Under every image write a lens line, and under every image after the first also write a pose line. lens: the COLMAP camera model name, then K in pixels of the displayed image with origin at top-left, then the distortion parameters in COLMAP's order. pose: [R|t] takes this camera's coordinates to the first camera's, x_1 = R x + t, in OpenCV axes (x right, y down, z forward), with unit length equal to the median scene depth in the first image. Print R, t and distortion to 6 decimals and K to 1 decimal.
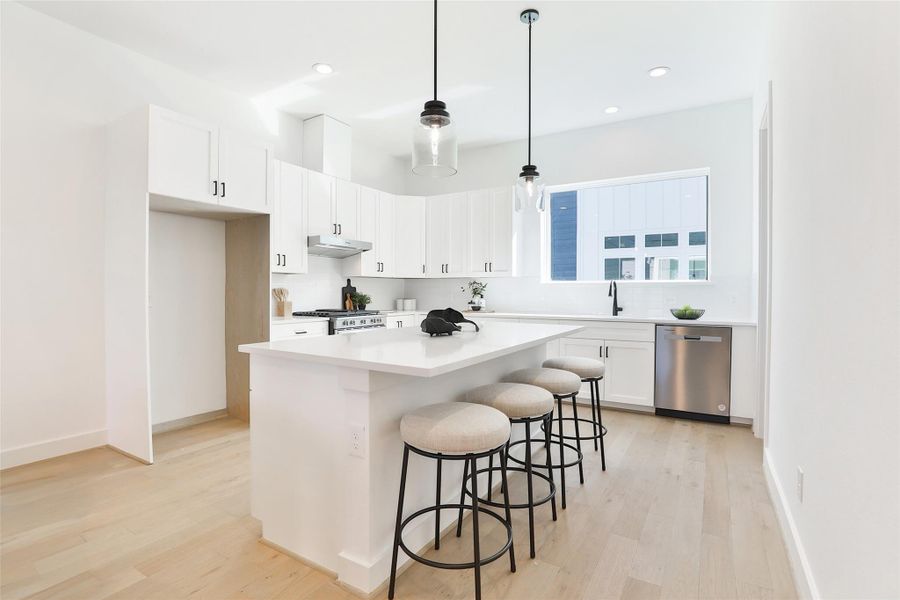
lens RADIAL K [[436.2, 0, 453.2], [0, 436.2, 297.2], [0, 0, 1]] dist [-0.022521, 0.000386]
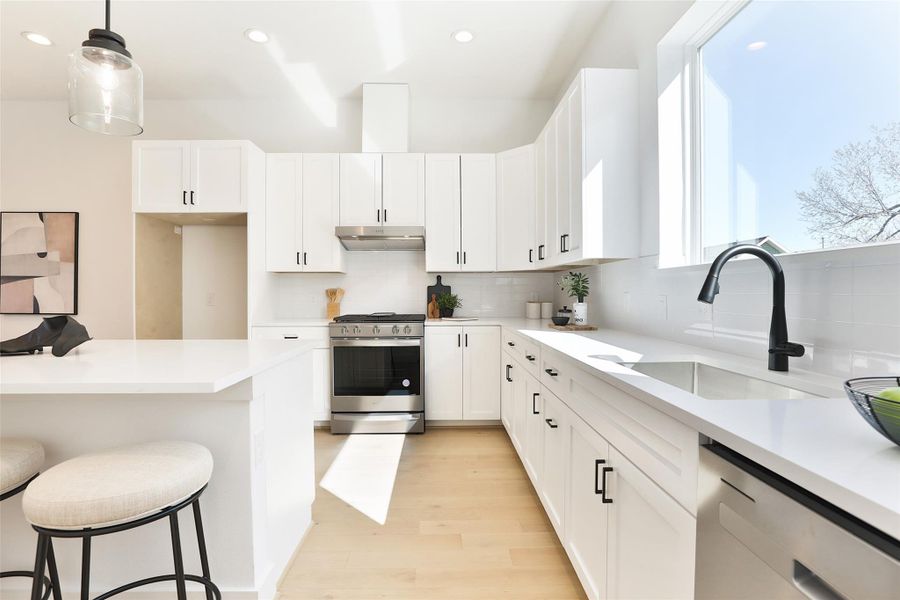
lens RADIAL K [[436.2, 0, 446.1], [0, 436.2, 295.2], [0, 0, 1]] dist [-0.022521, 0.000386]
pose [[0.525196, -0.000458, -0.850981, 0.475275], [-0.007659, 0.999957, -0.005265, -0.002653], [0.850947, 0.009283, 0.525170, 0.644423]]
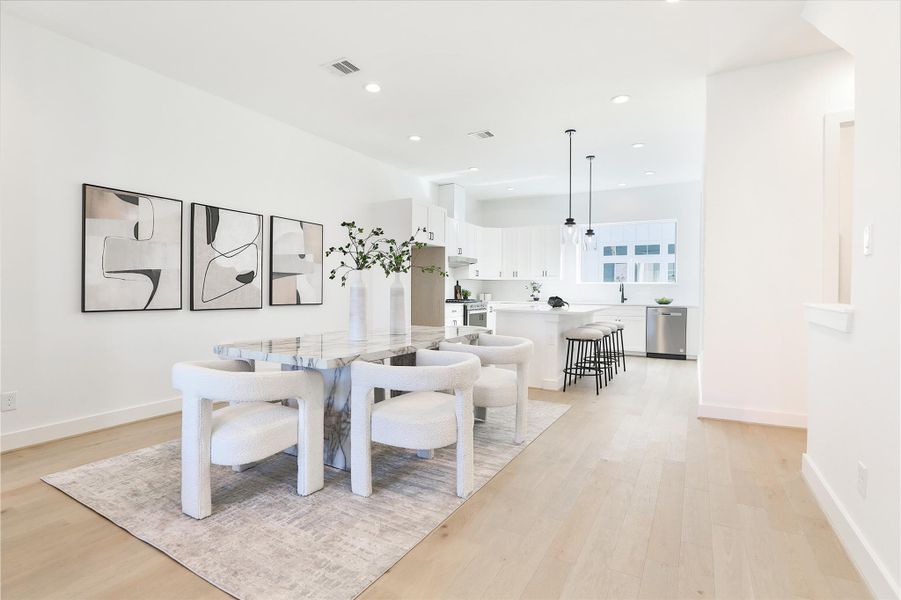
lens RADIAL K [[436.7, 0, 453.2], [0, 436.7, 295.7], [0, 0, 1]] dist [-0.022521, 0.000386]
pose [[0.999413, 0.002576, 0.034156, -0.338387], [-0.002650, 0.999994, 0.002126, 0.011061], [-0.034150, -0.002215, 0.999414, -0.660499]]
